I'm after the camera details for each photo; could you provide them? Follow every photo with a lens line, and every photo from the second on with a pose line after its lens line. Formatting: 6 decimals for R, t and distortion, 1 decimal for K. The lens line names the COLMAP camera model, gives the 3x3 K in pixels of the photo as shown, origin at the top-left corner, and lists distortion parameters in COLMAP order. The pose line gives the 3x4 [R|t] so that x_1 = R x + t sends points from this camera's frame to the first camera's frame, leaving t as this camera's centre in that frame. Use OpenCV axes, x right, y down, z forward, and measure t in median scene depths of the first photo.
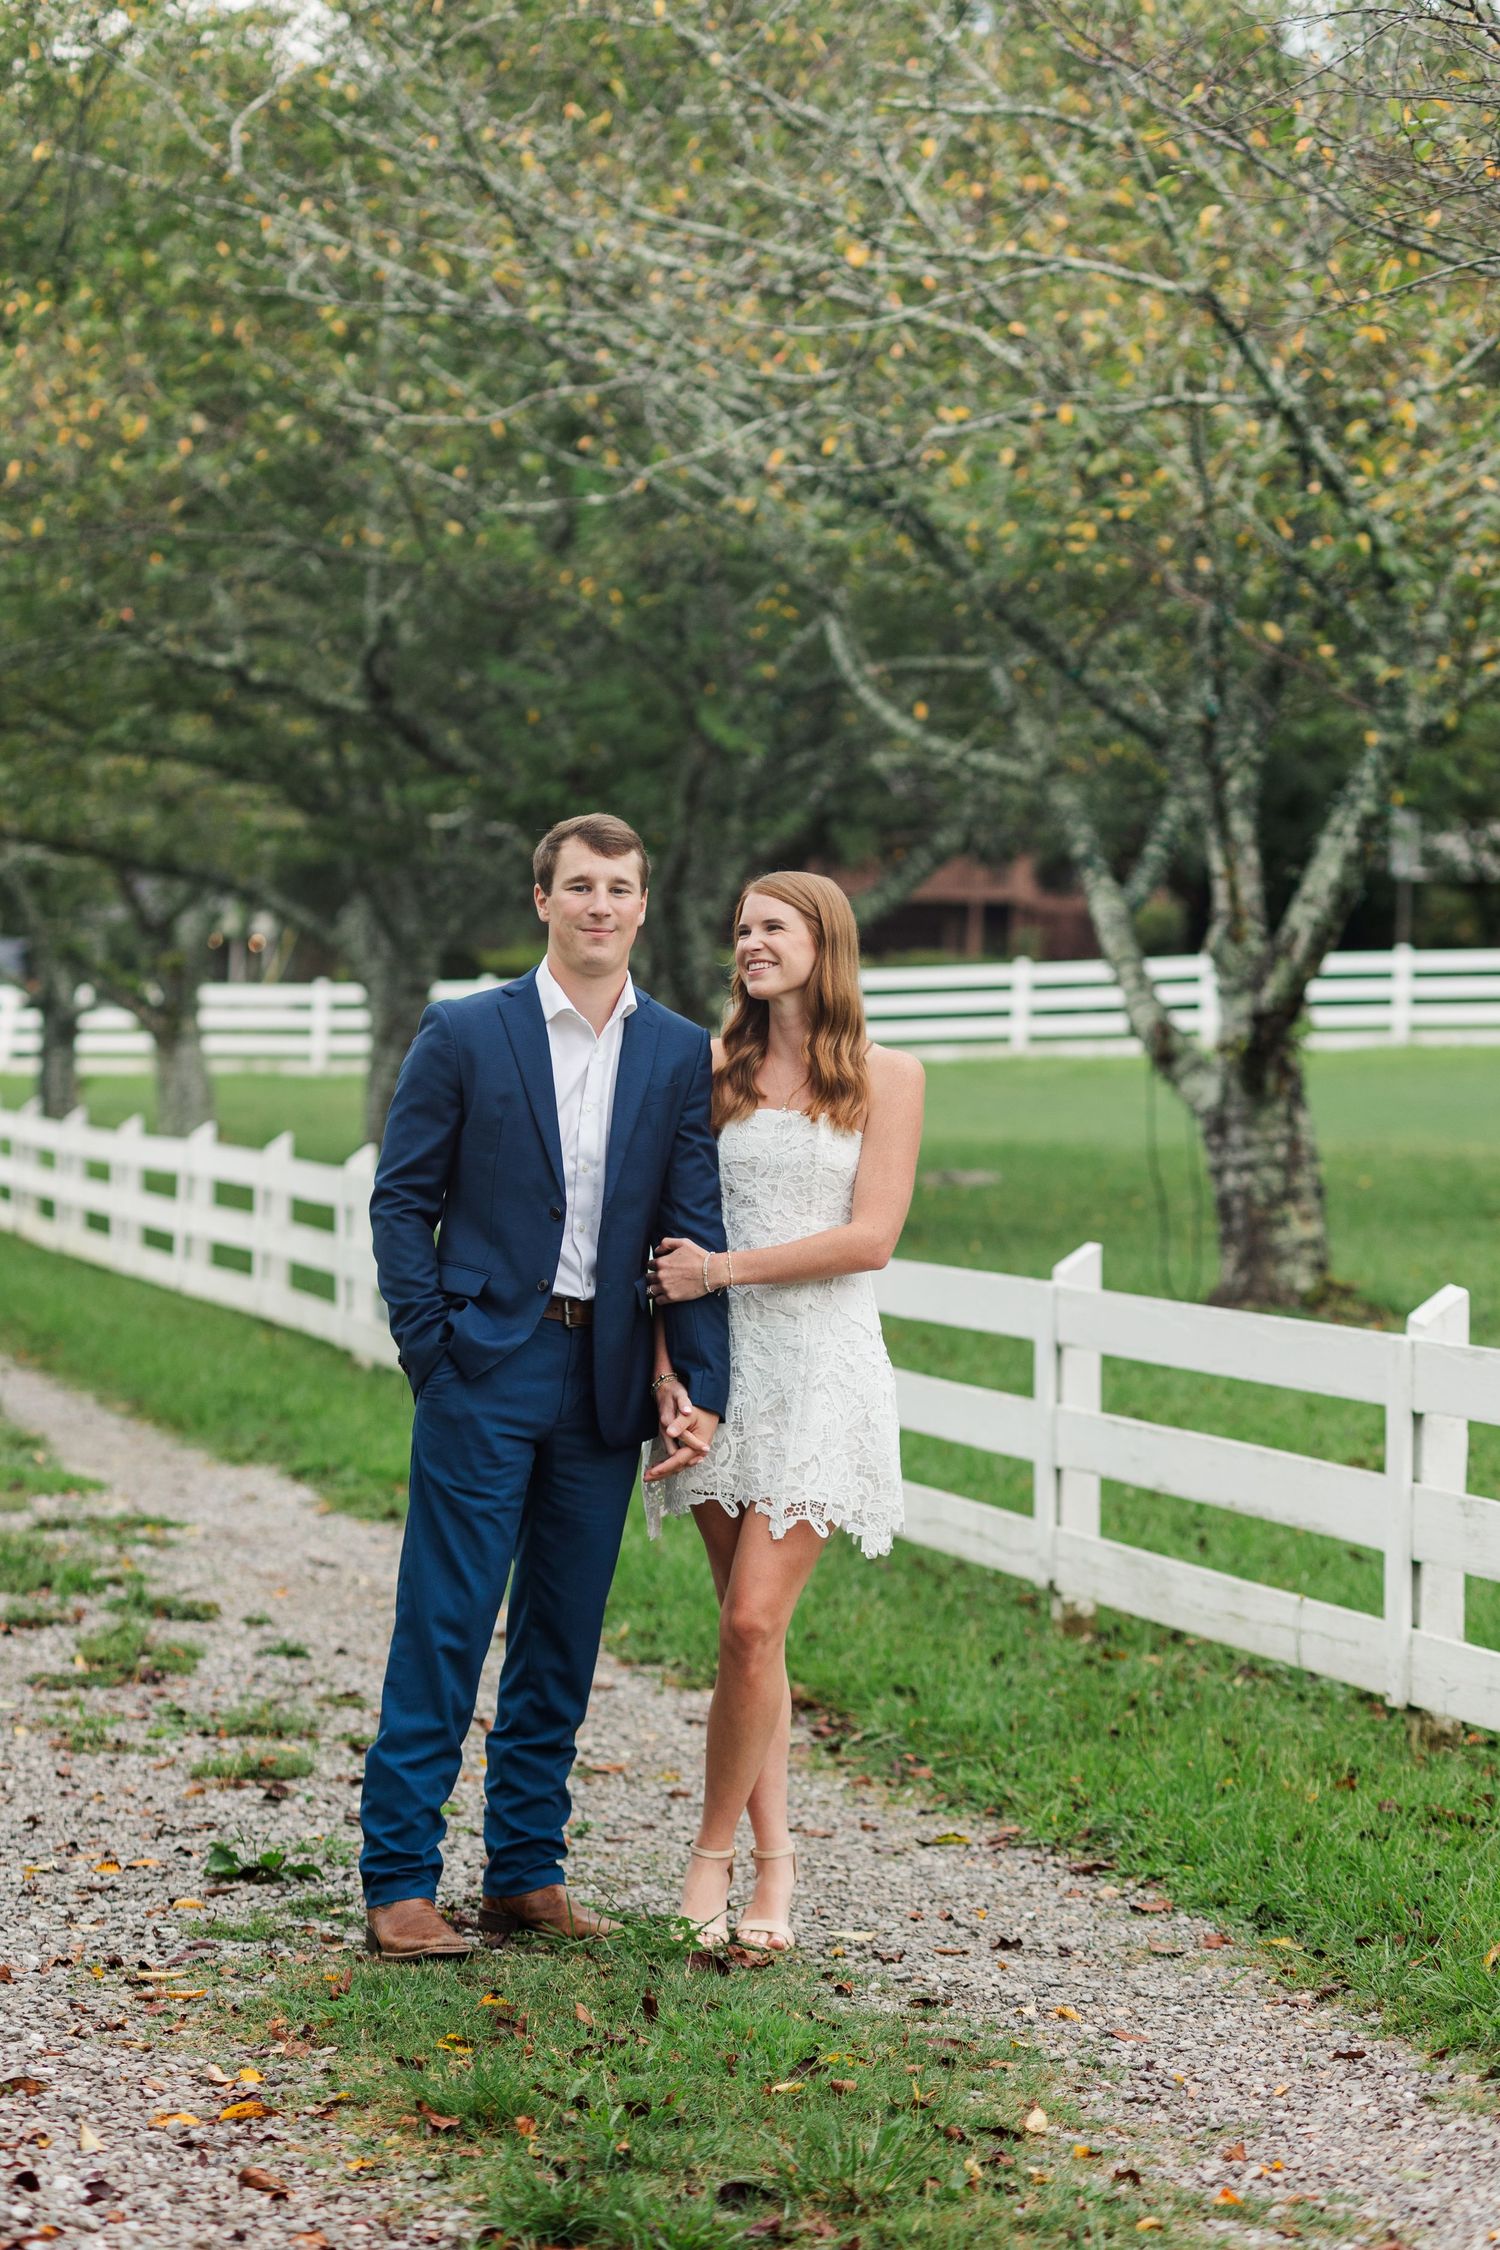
lens RADIAL K [[6085.3, 0, 740.6], [0, 6085.3, 1113.9], [0, 0, 1]] dist [-0.171644, 0.000000]
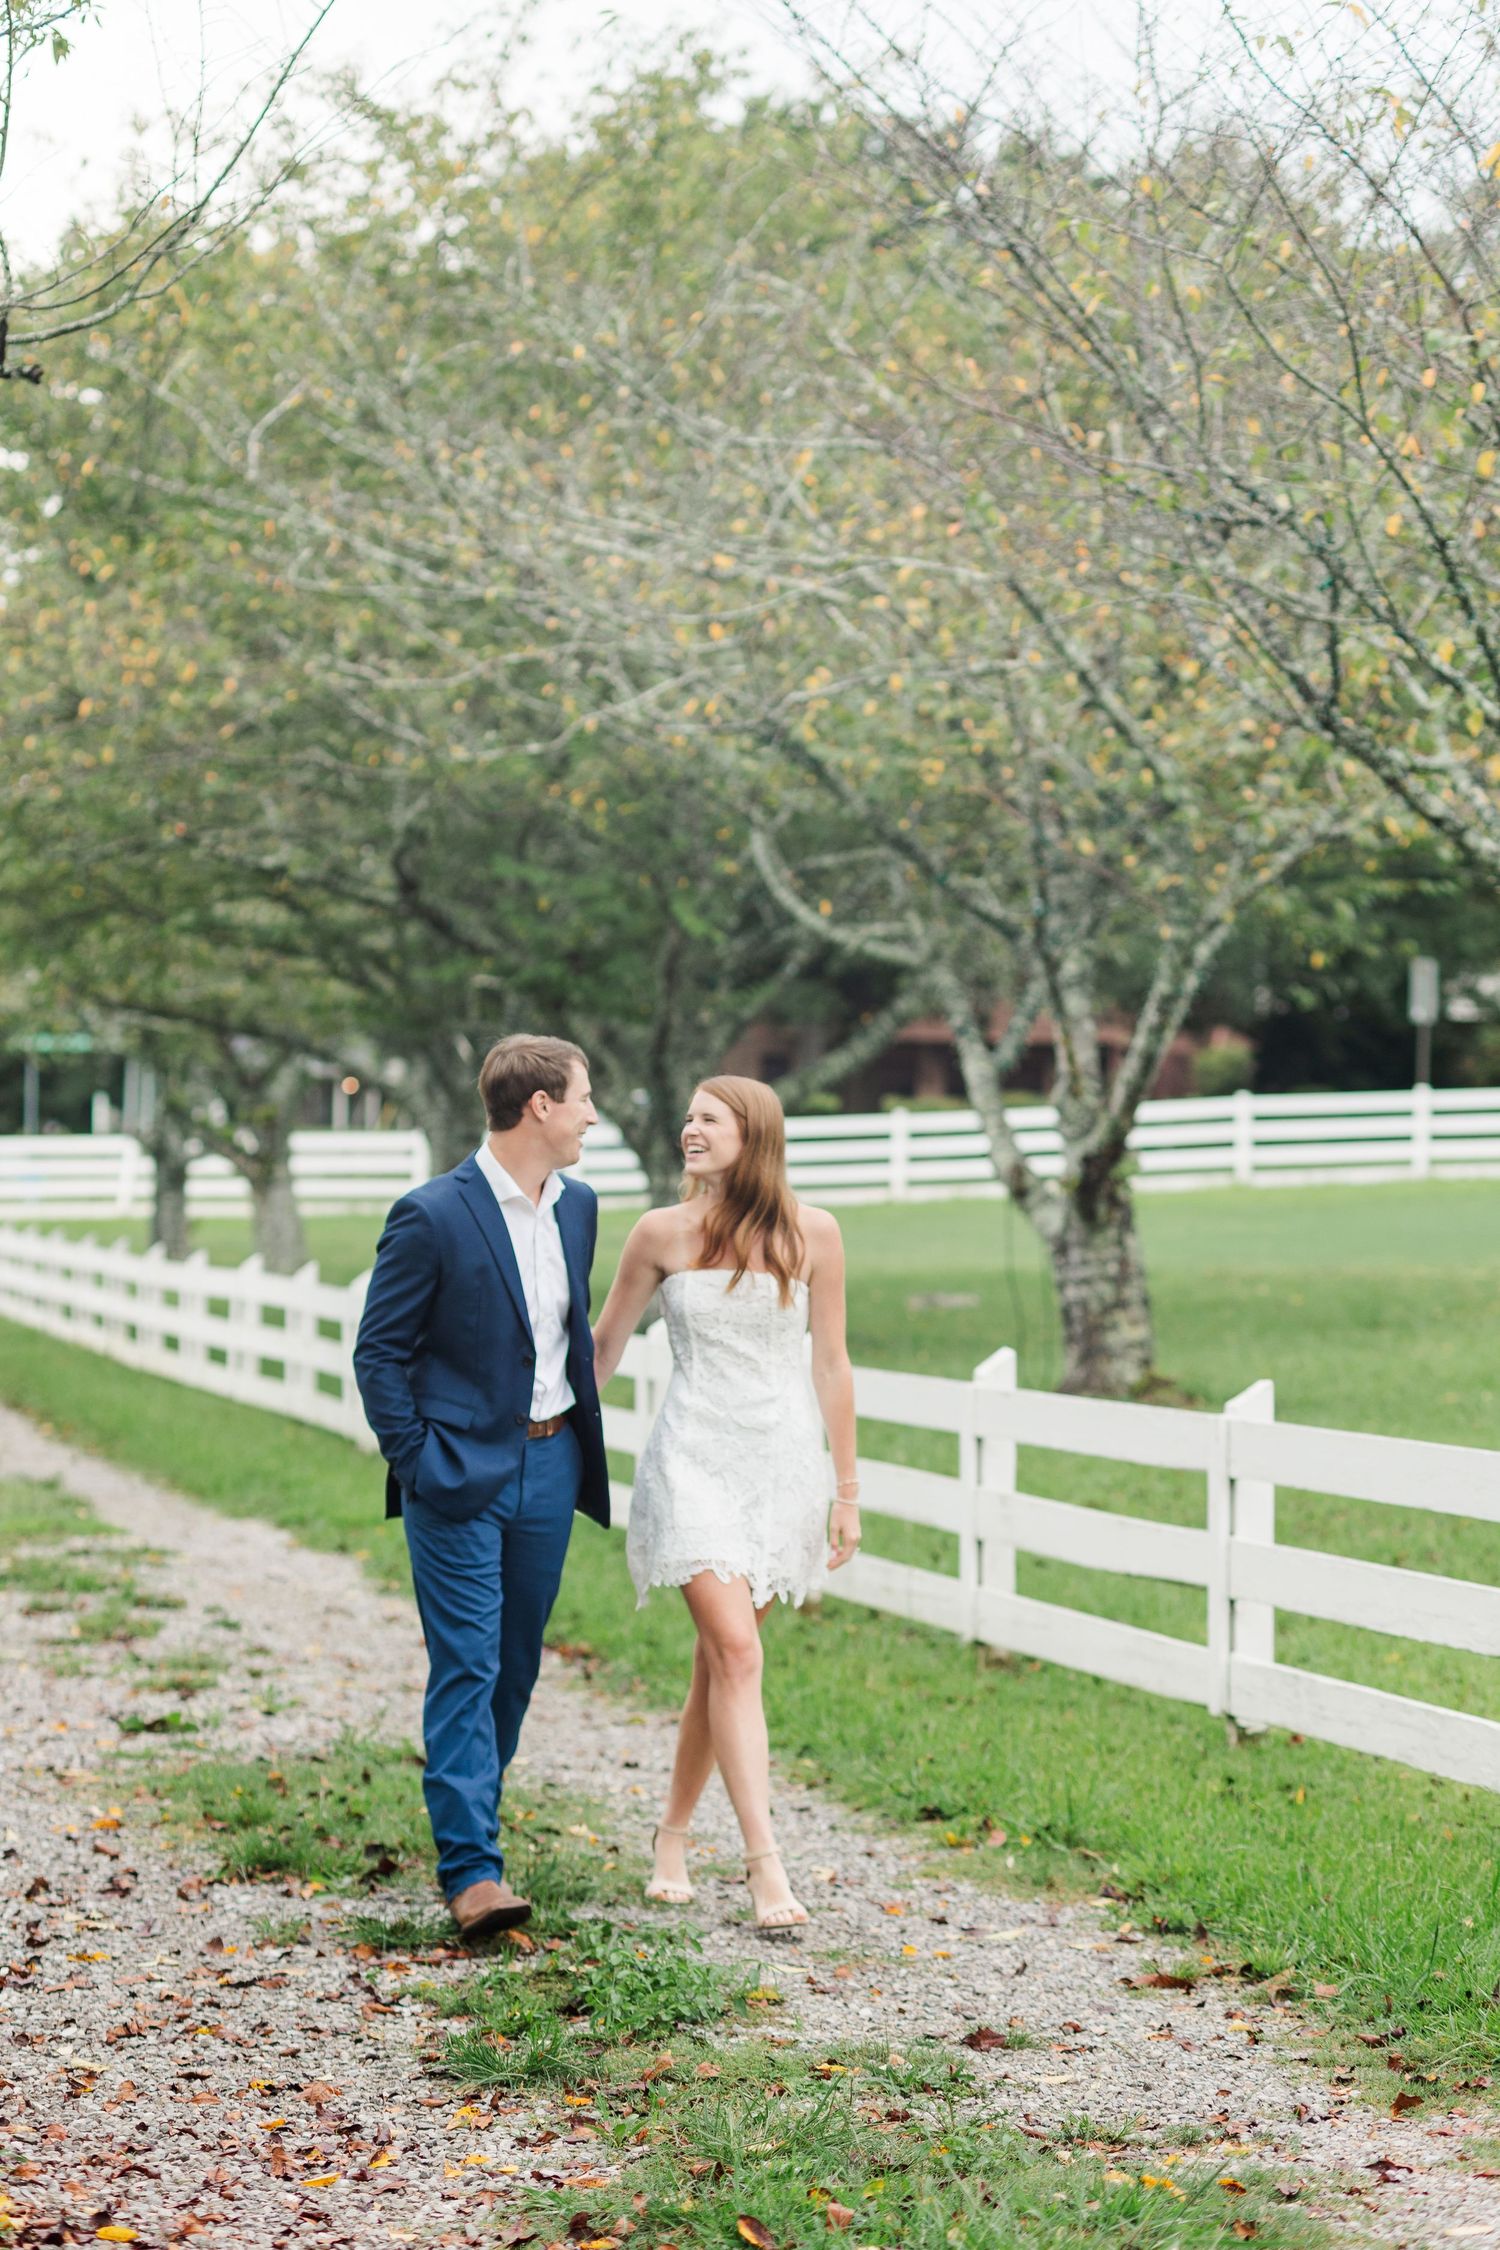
lens RADIAL K [[6085.3, 0, 758.3], [0, 6085.3, 1136.3], [0, 0, 1]] dist [-0.171644, 0.000000]
pose [[0.999697, -0.010391, -0.022302, 0.041029], [0.009963, 0.999766, -0.019218, 0.002196], [0.022497, 0.018990, 0.999567, -0.202357]]
